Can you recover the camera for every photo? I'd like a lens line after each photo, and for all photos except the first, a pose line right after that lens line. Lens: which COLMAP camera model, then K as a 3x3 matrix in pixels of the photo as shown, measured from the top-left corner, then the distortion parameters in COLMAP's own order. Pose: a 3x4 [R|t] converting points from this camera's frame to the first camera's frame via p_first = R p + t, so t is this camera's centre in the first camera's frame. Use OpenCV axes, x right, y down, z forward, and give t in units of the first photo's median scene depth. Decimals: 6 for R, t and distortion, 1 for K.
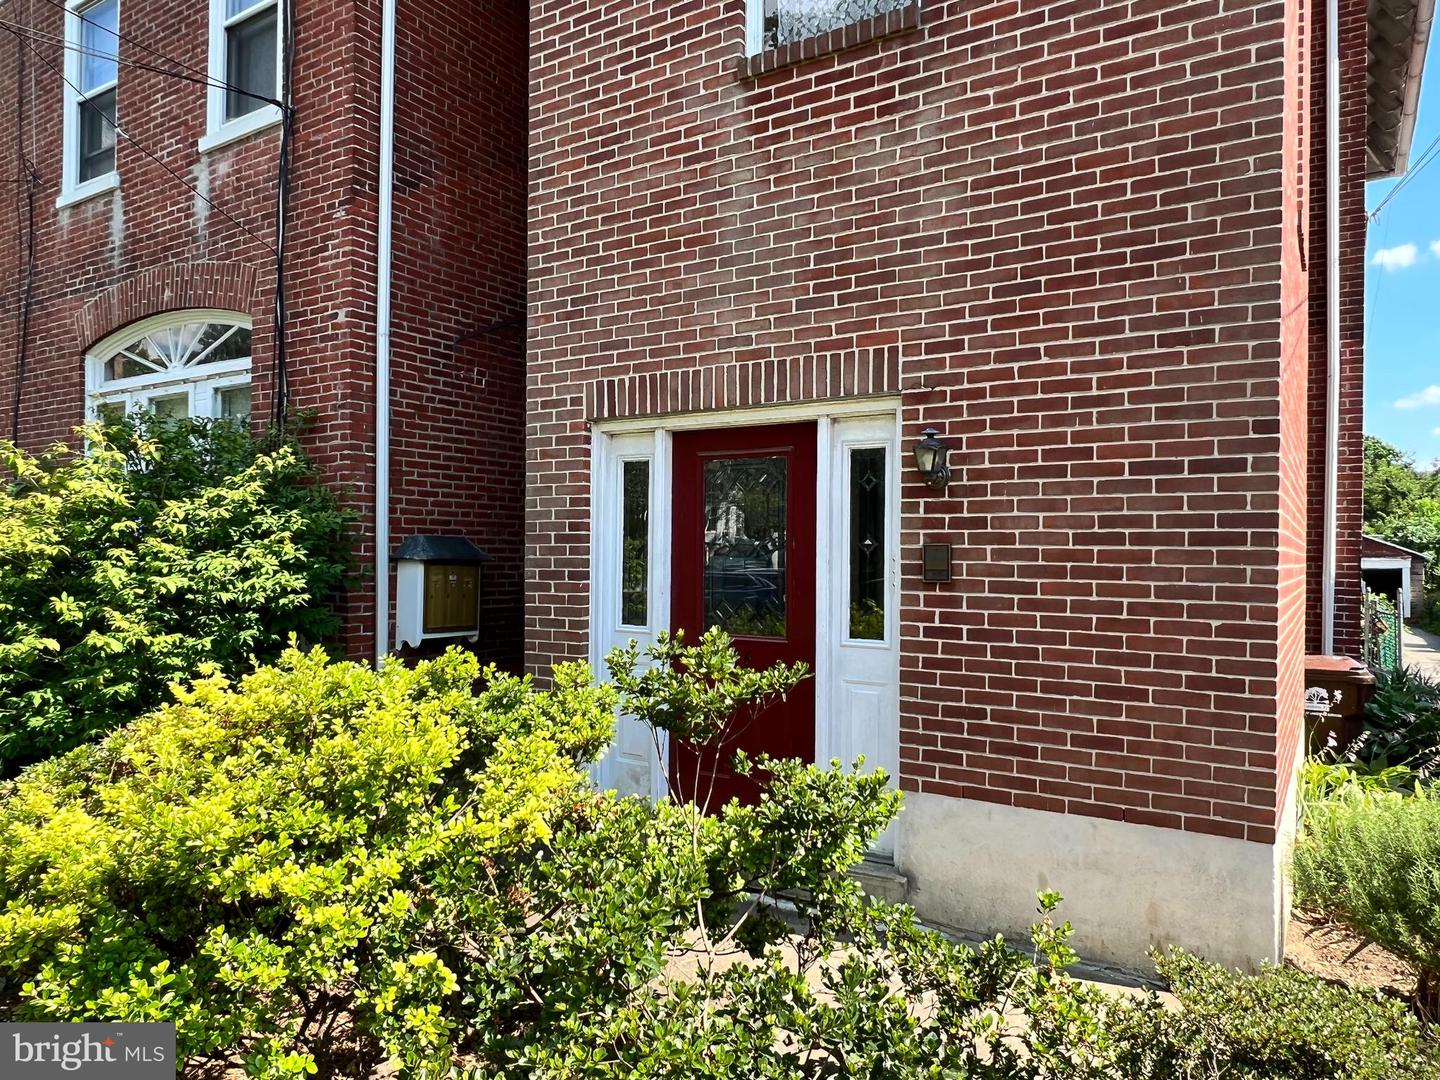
lens RADIAL K [[983.3, 0, 688.7], [0, 983.3, 549.2], [0, 0, 1]] dist [-0.000401, 0.004463]
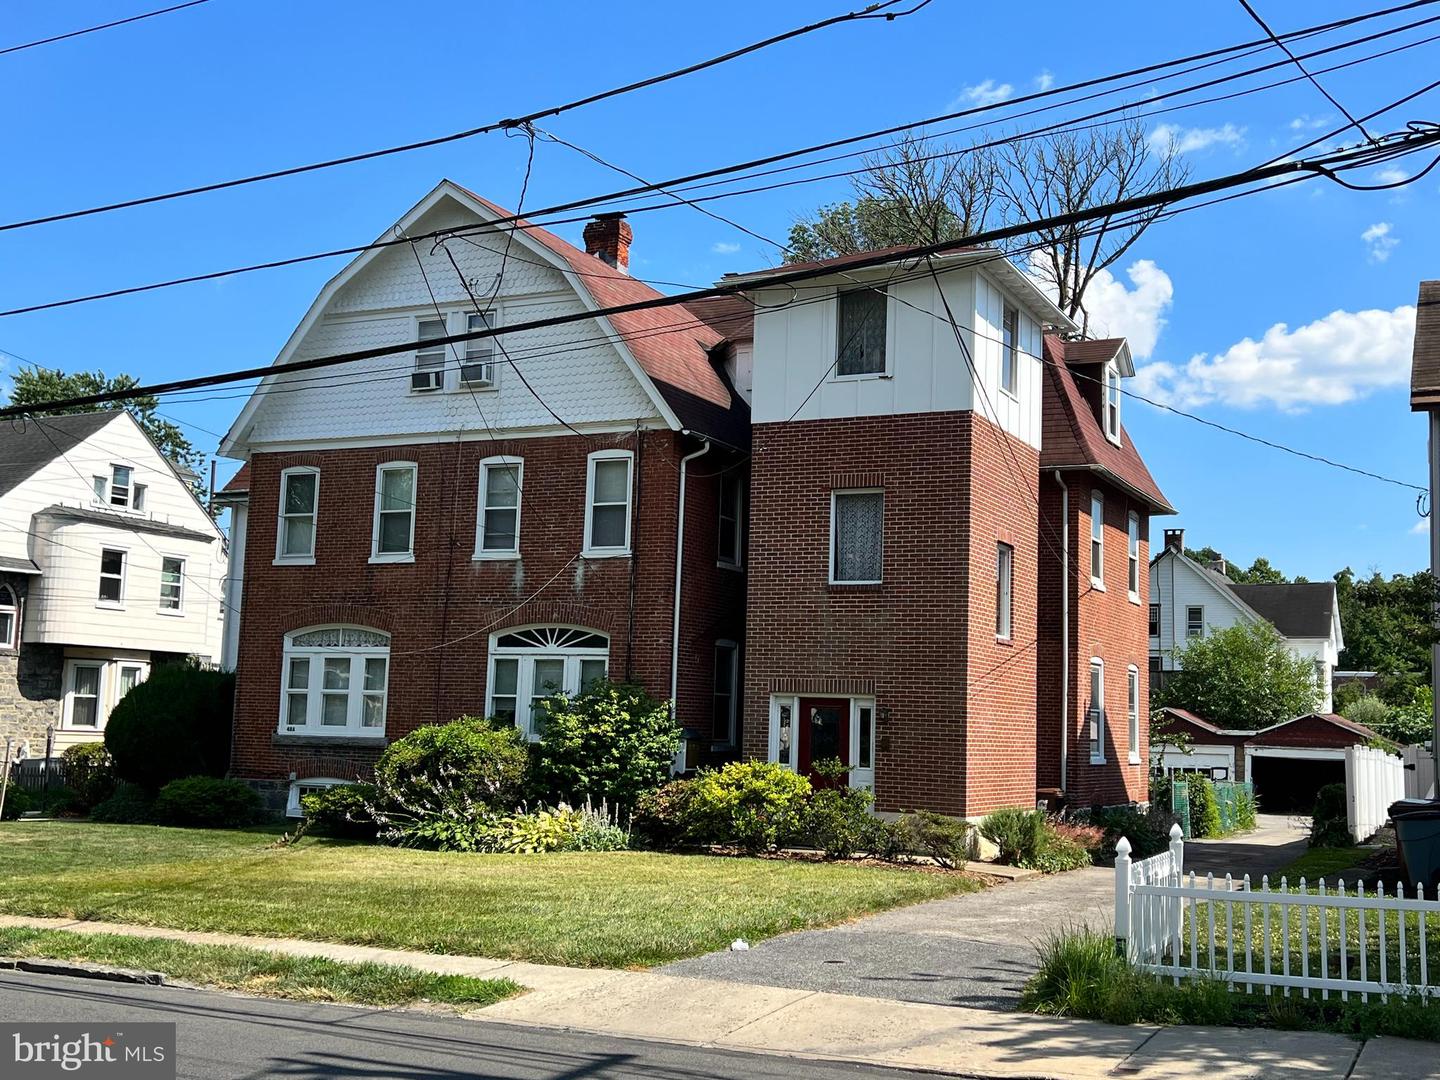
lens RADIAL K [[1601.3, 0, 727.0], [0, 1601.3, 542.0], [0, 0, 1]] dist [0.107794, 0.000000]
pose [[0.992378, 0.035540, 0.117998, -0.913516], [-0.022956, 0.994065, -0.106341, -0.073327], [-0.121077, 0.102822, 0.987303, -4.219766]]
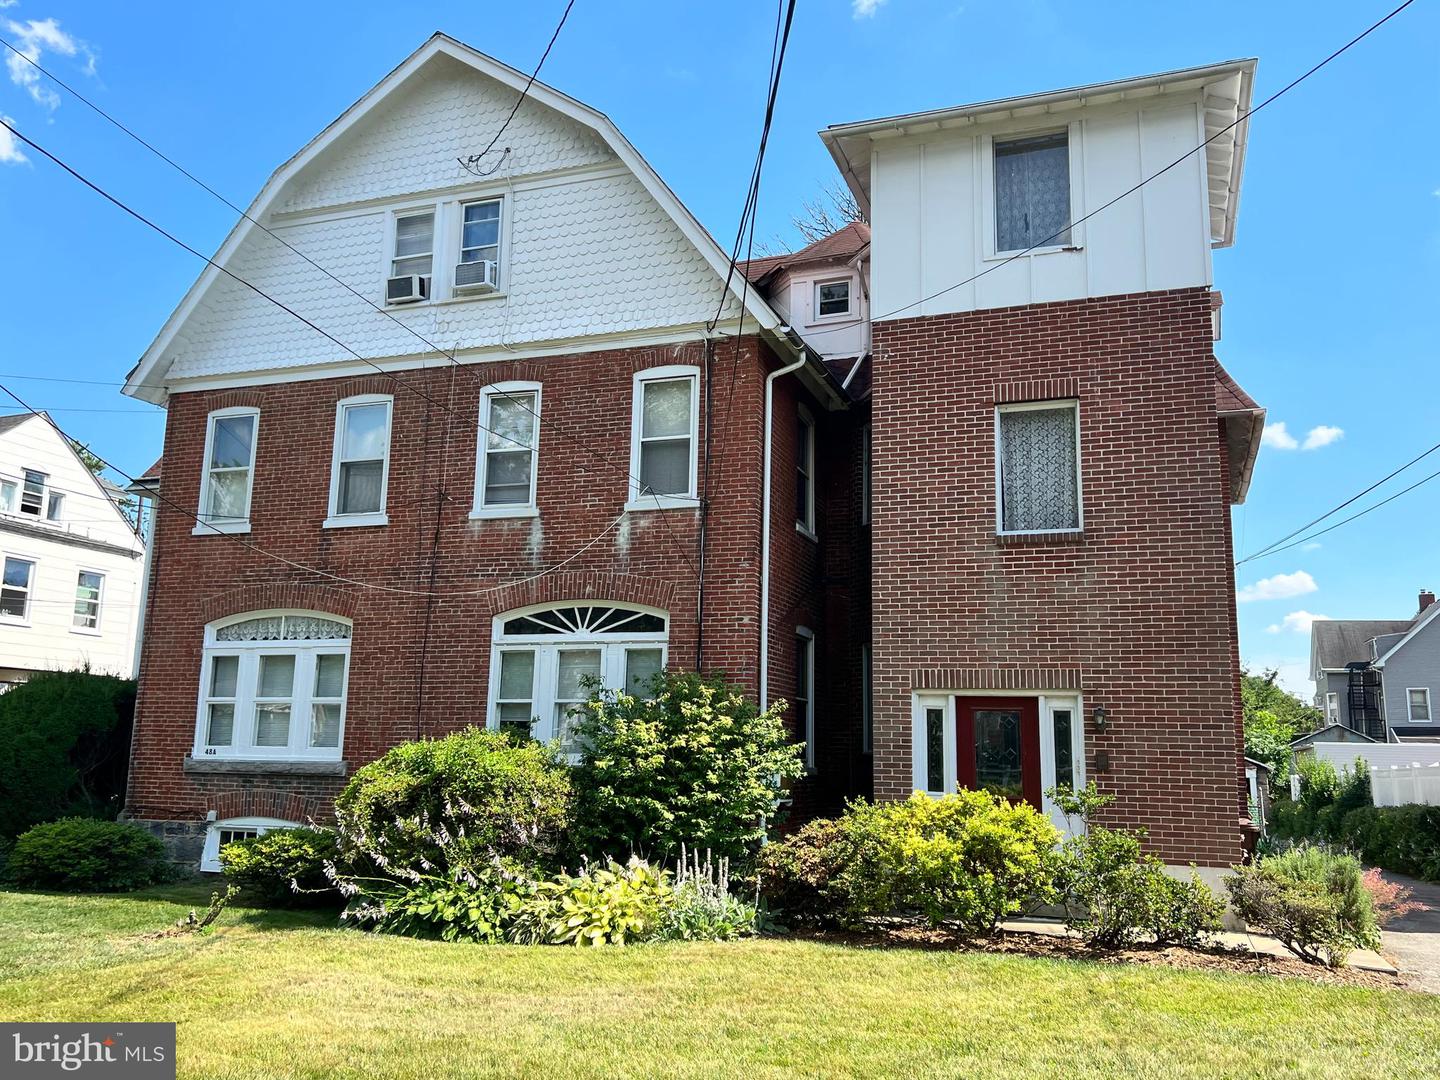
lens RADIAL K [[1205.9, 0, 708.8], [0, 1205.9, 538.6], [0, 0, 1]] dist [0.058517, -0.013829]
pose [[0.973175, 0.052440, 0.224009, -1.247449], [-0.013508, 0.985021, -0.171907, 0.000173], [-0.229668, 0.164270, 0.959306, -1.560247]]
